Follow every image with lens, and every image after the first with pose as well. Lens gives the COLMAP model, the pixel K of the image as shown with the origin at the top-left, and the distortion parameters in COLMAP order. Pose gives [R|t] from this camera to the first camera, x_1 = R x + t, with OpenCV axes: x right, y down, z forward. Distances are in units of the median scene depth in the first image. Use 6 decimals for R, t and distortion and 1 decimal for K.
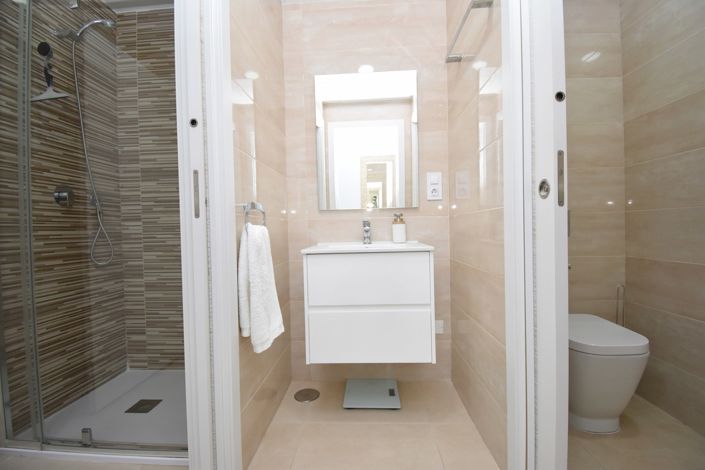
lens RADIAL K [[309.5, 0, 352.5], [0, 309.5, 235.0], [0, 0, 1]] dist [0.018031, -0.024291]
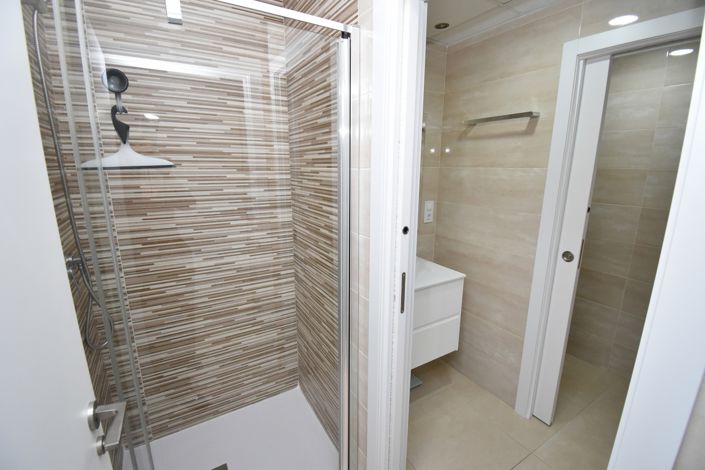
lens RADIAL K [[309.5, 0, 352.5], [0, 309.5, 235.0], [0, 0, 1]] dist [0.018031, -0.024291]
pose [[0.834232, -0.098112, 0.542615, -0.620929], [-0.008731, 0.981570, 0.190904, -0.274624], [-0.551344, -0.163996, 0.818000, 0.119378]]
